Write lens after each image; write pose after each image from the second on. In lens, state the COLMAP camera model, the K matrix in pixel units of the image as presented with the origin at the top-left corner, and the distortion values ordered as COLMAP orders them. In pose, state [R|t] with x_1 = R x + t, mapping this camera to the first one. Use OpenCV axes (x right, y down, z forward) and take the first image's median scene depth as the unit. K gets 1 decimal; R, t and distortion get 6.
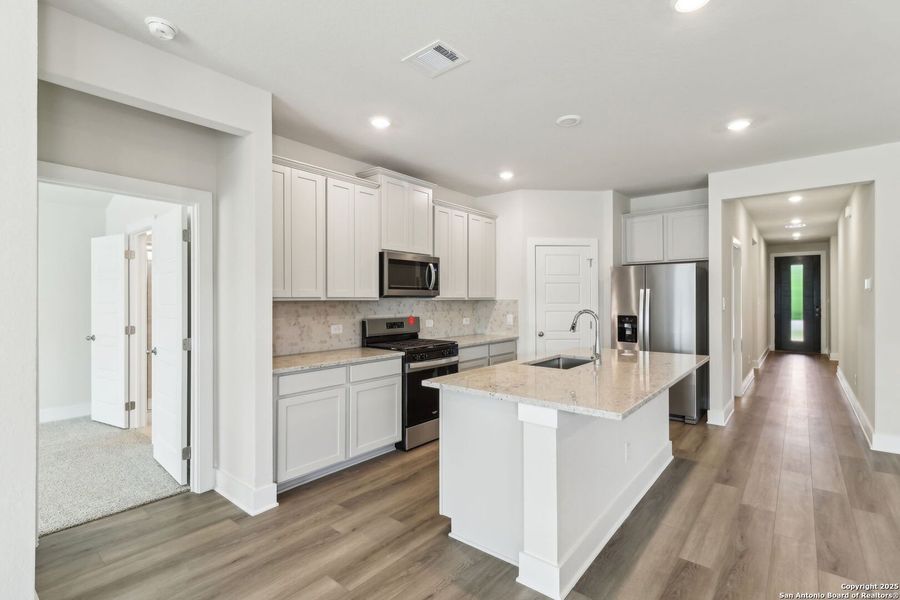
lens RADIAL K [[429.7, 0, 443.0], [0, 429.7, 294.6], [0, 0, 1]] dist [0.005235, -0.003059]
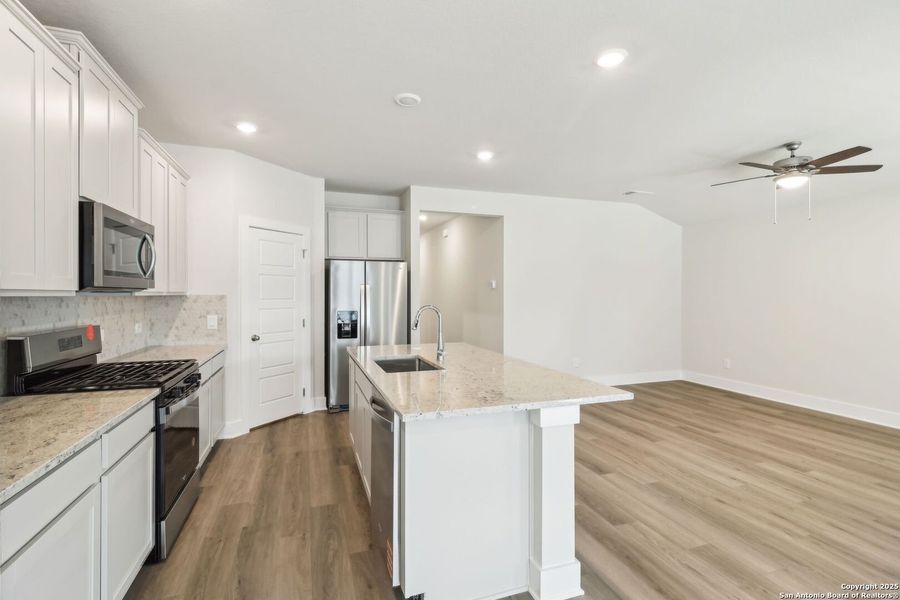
lens RADIAL K [[429.7, 0, 453.8], [0, 429.7, 293.6], [0, 0, 1]] dist [0.005235, -0.003059]
pose [[0.513071, 0.003256, 0.858340, -0.313224], [-0.009997, 0.999948, 0.002182, 0.004248], [-0.858288, -0.009701, 0.513077, 0.314809]]
